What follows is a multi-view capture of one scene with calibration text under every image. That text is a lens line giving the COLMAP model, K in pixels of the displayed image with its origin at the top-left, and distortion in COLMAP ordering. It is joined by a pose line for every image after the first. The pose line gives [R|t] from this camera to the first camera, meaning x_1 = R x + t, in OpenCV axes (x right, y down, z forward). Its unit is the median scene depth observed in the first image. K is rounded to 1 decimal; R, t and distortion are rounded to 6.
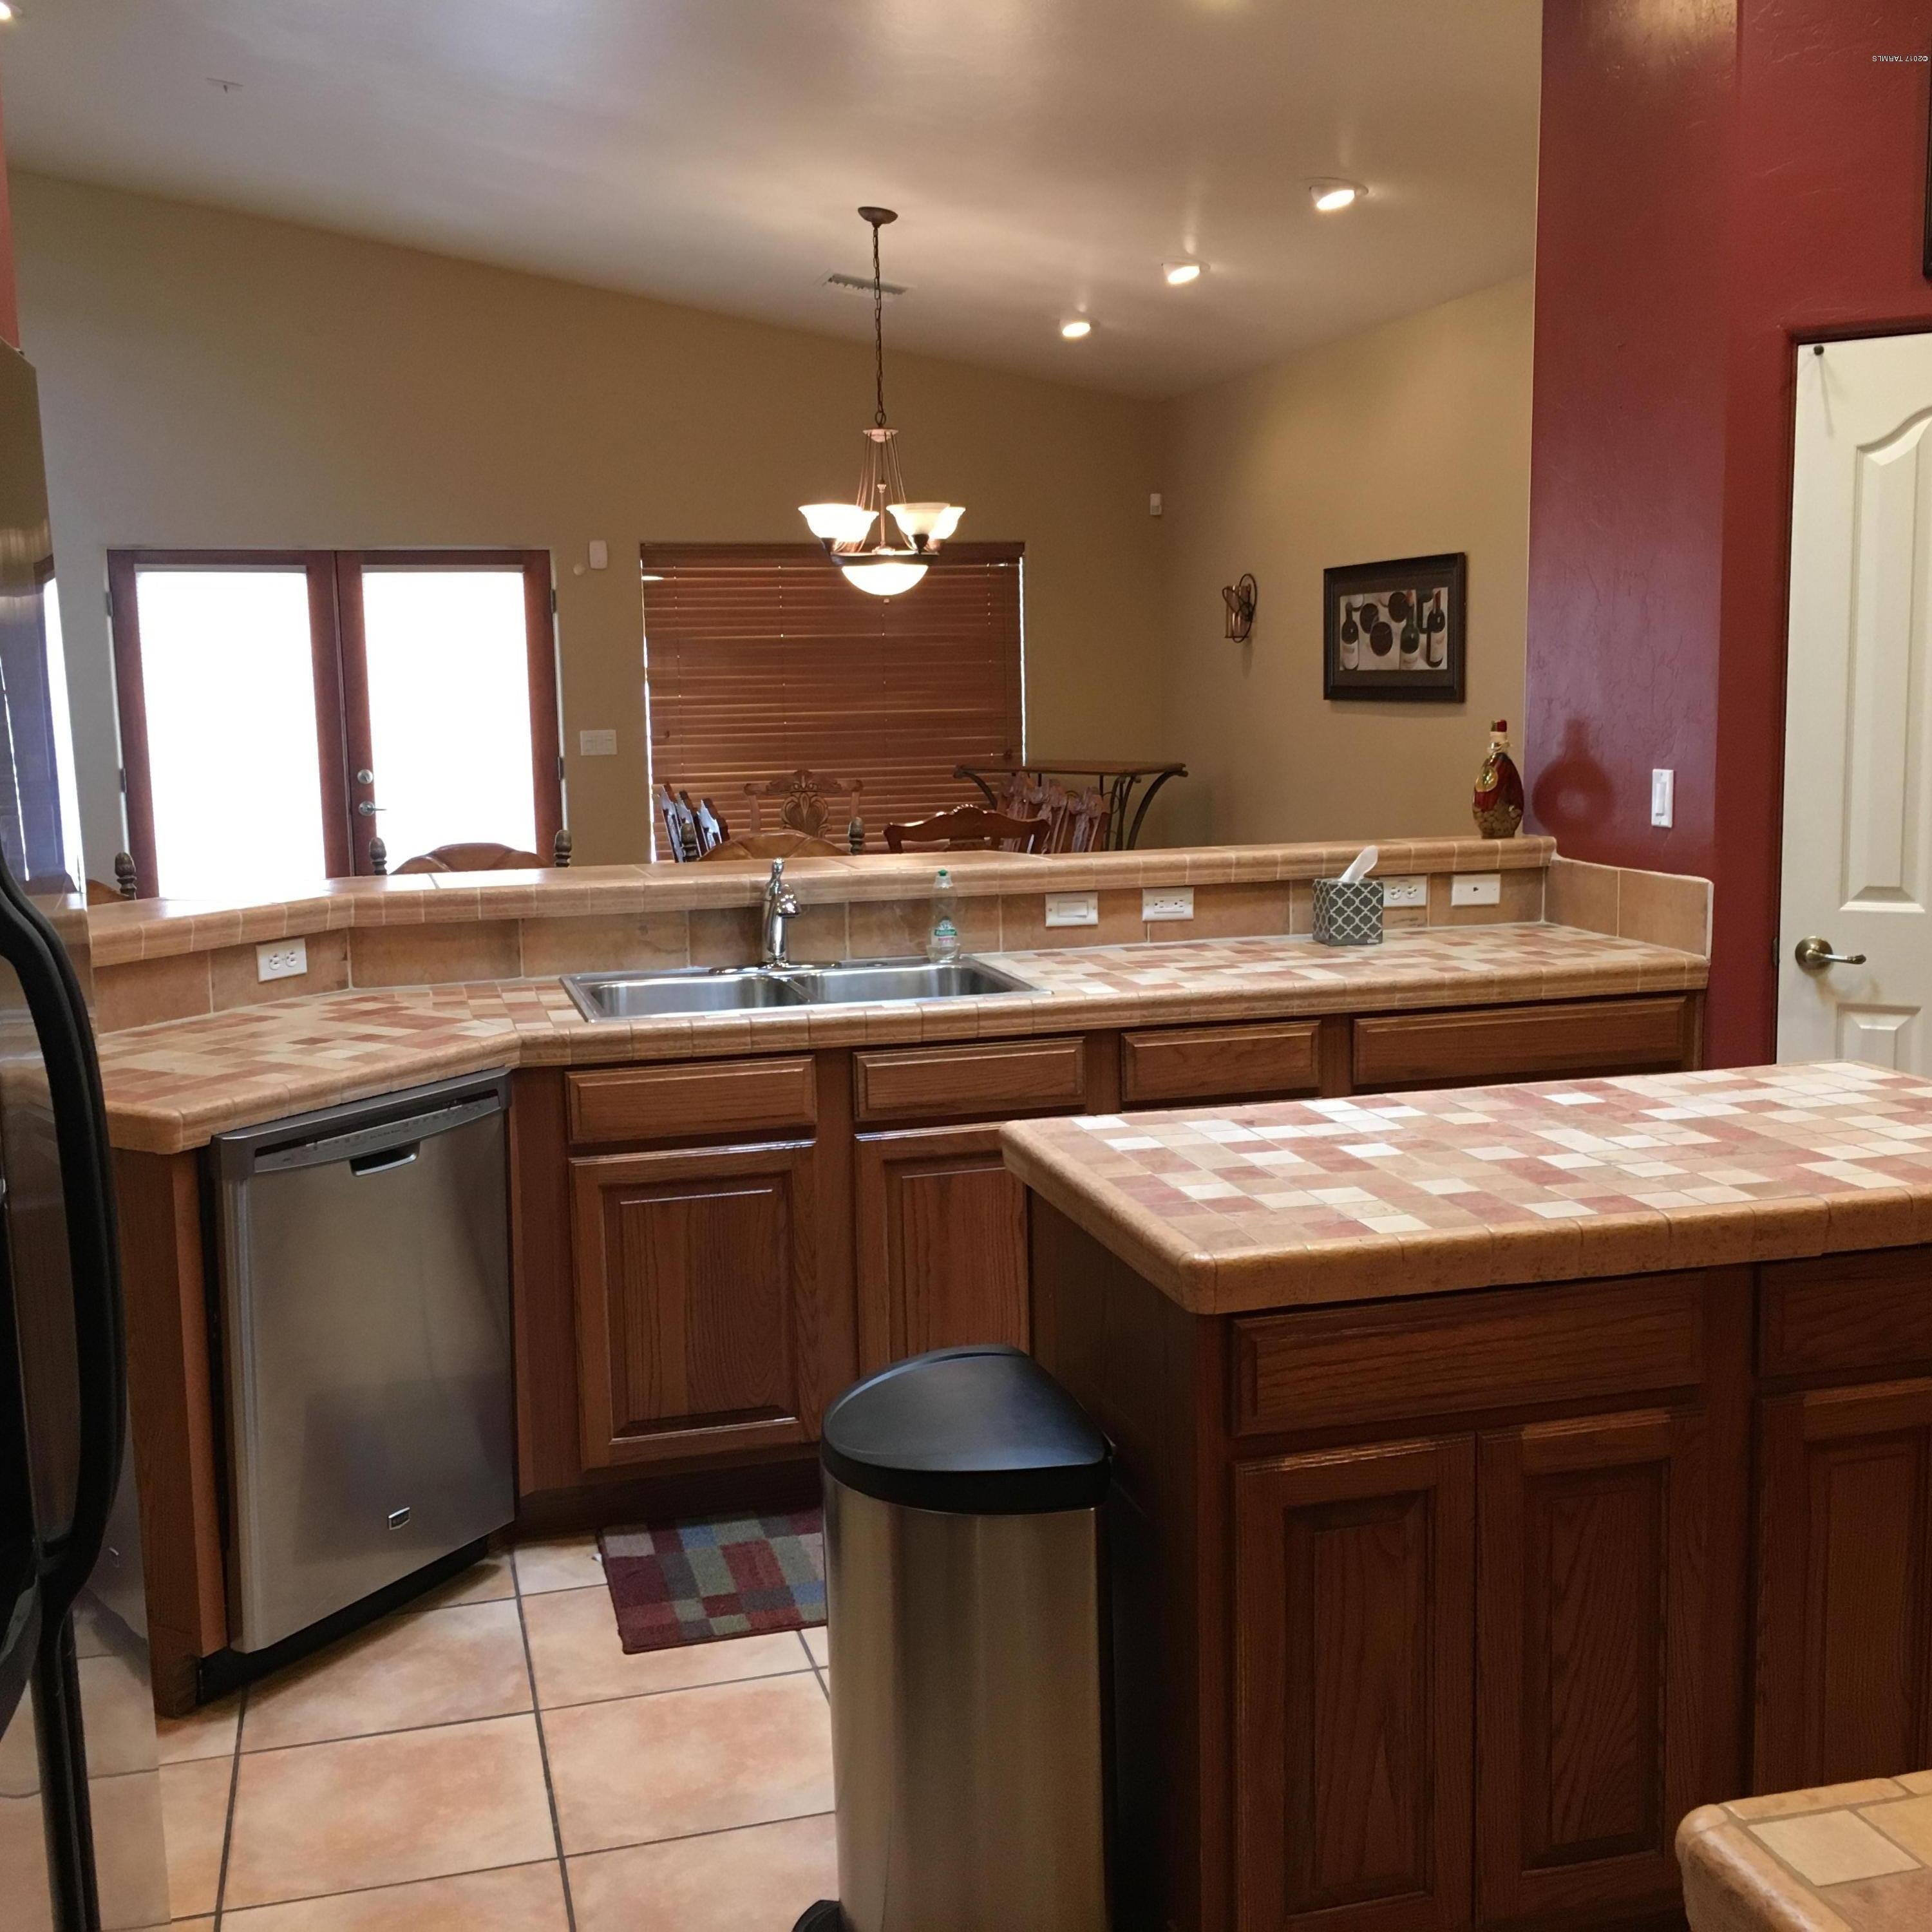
lens RADIAL K [[2194.6, 0, 976.3], [0, 2194.6, 969.0], [0, 0, 1]] dist [0.046341, 0.000000]
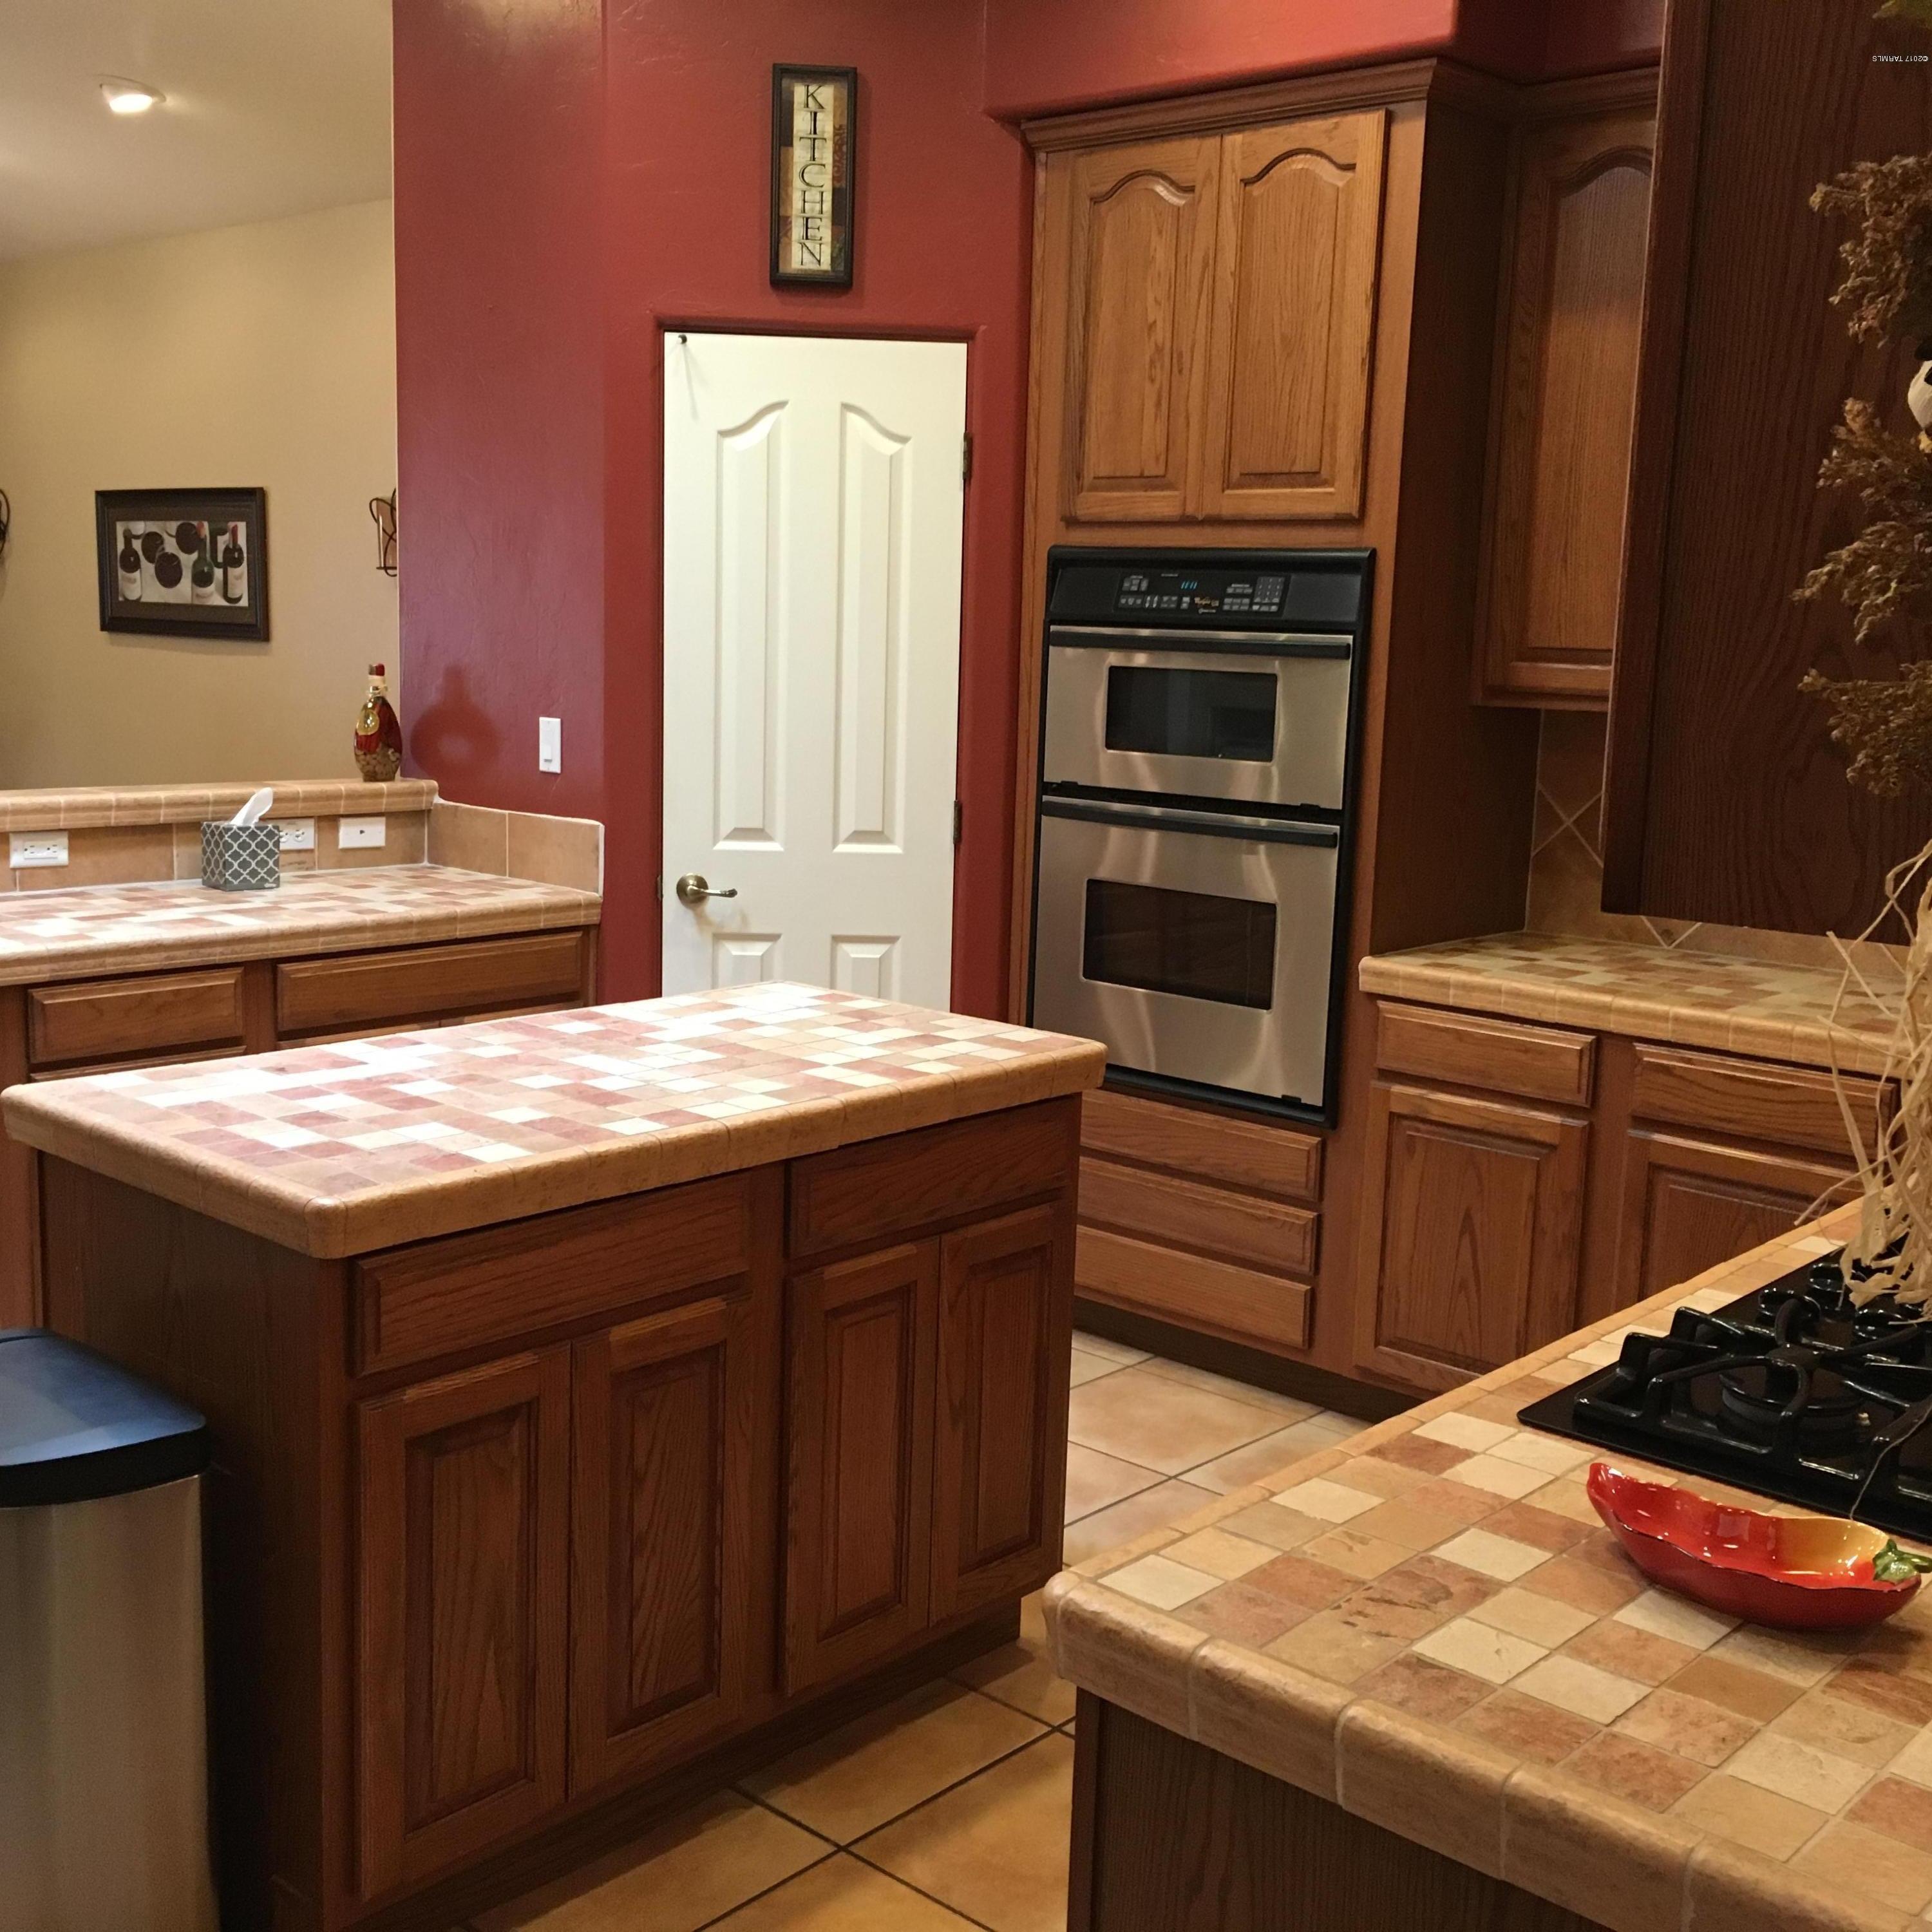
lens RADIAL K [[2194.6, 0, 973.6], [0, 2194.6, 968.3], [0, 0, 1]] dist [0.046341, 0.000000]
pose [[0.837896, -0.040398, 0.544333, -0.106982], [0.026403, 0.999090, 0.033506, -0.000334], [-0.545191, -0.013702, 0.838200, 0.001613]]
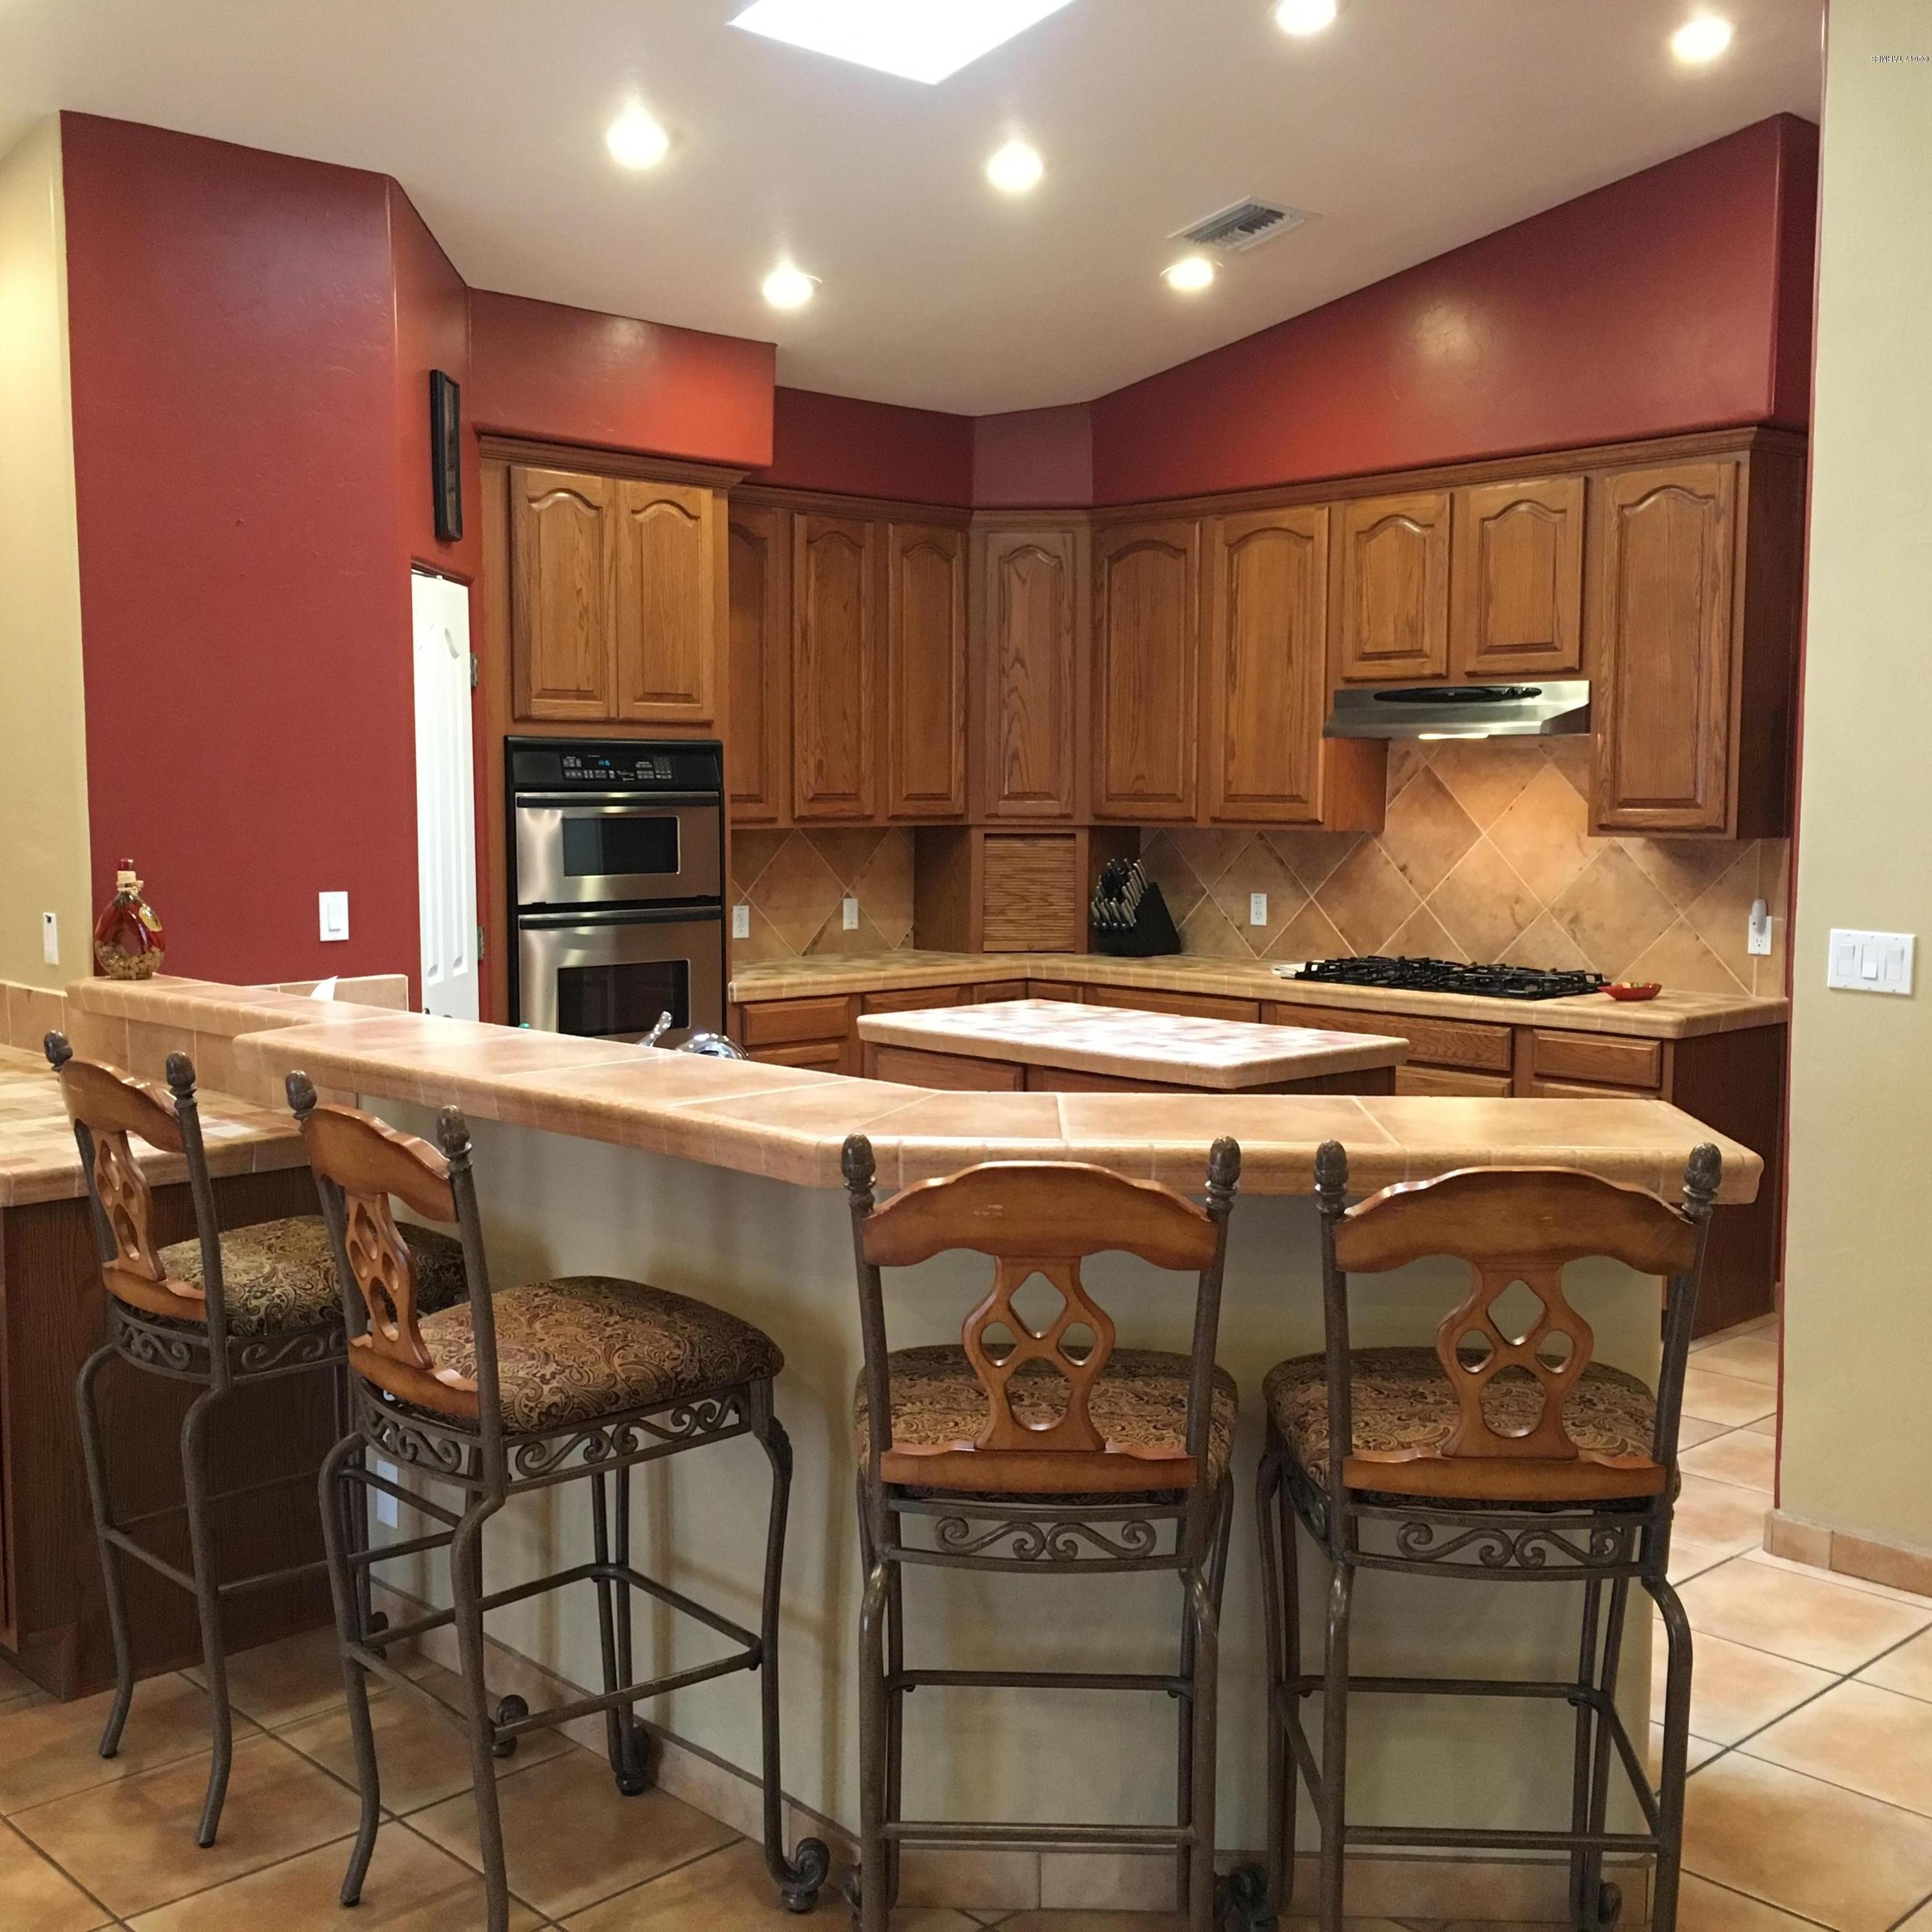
lens RADIAL K [[2194.6, 0, 965.4], [0, 2194.6, 967.3], [0, 0, 1]] dist [0.046341, 0.000000]
pose [[-0.489775, -0.061247, 0.869695, -0.959626], [0.120766, 0.983147, 0.137247, -0.187219], [-0.863445, 0.172249, -0.474124, 1.386268]]
